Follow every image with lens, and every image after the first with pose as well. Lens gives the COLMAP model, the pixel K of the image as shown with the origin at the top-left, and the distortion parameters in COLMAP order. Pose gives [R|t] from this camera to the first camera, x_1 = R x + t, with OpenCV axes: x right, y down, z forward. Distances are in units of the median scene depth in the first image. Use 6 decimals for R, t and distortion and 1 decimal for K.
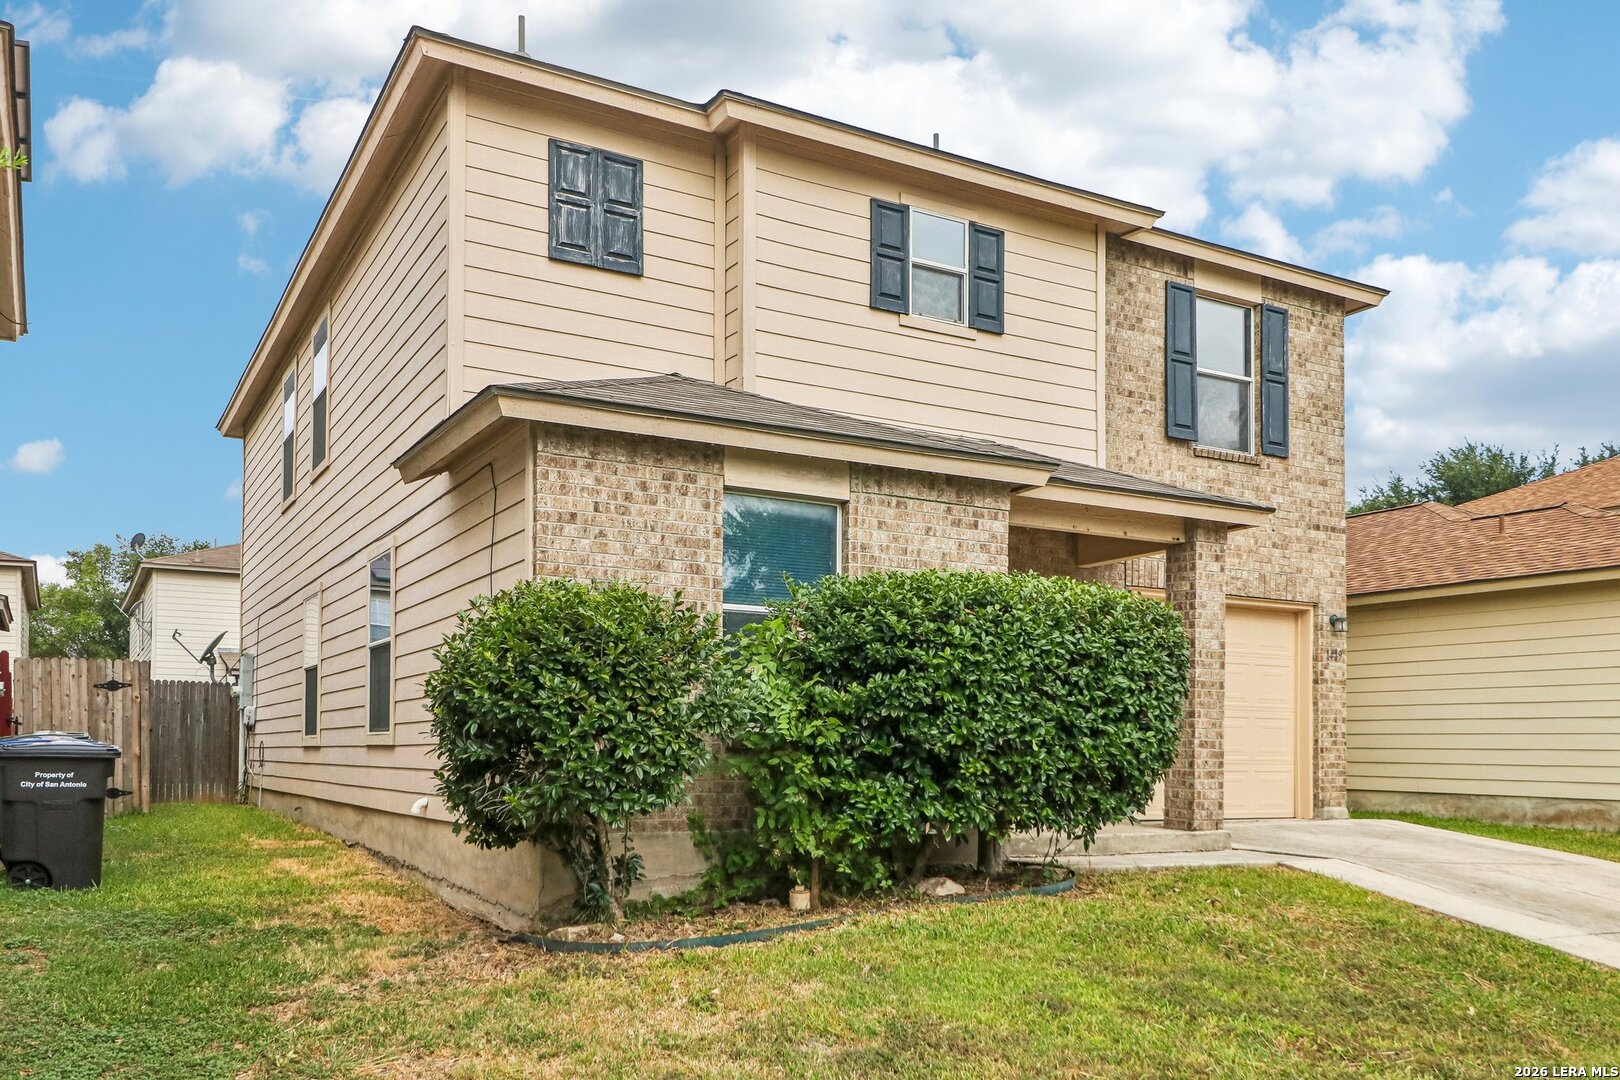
lens RADIAL K [[1293.1, 0, 810.0], [0, 1293.1, 540.0], [0, 0, 1]] dist [0.008614, 0.001669]
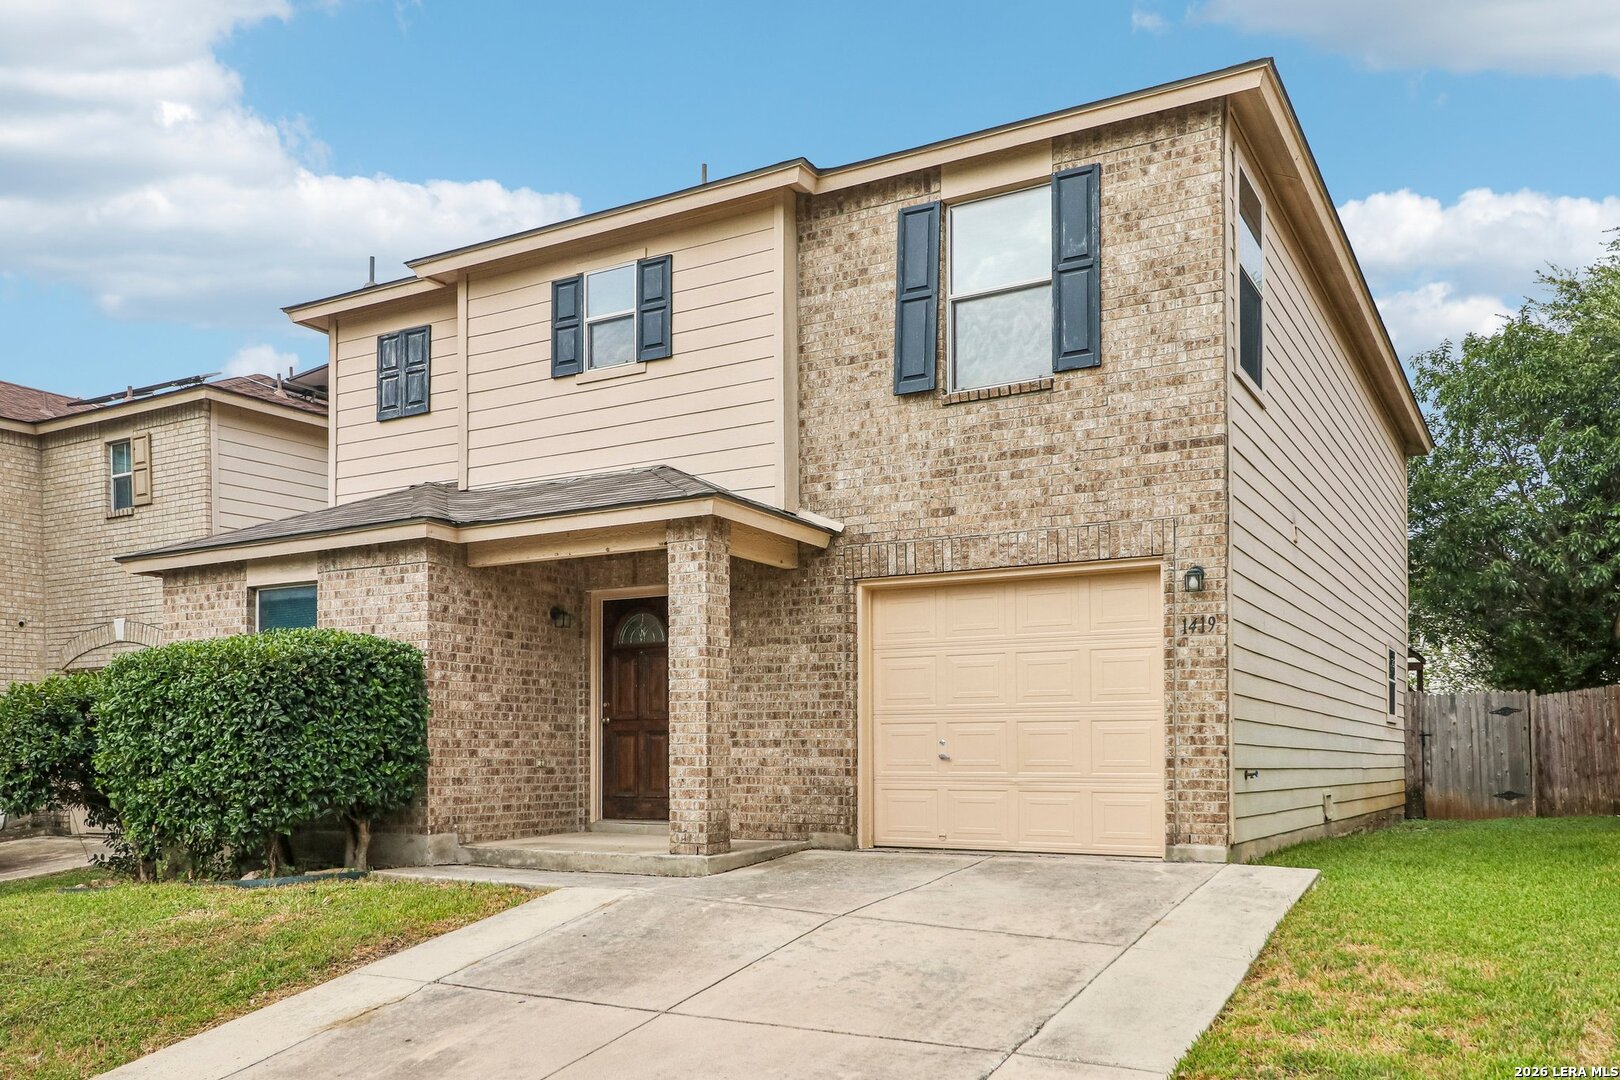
lens RADIAL K [[1325.4, 0, 810.0], [0, 1325.4, 540.0], [0, 0, 1]] dist [0.008953, 0.001783]
pose [[0.511443, -0.149254, -0.846256, 1.053994], [0.146948, 0.985485, -0.085001, 0.086205], [0.846659, -0.080883, 0.525952, 0.530908]]
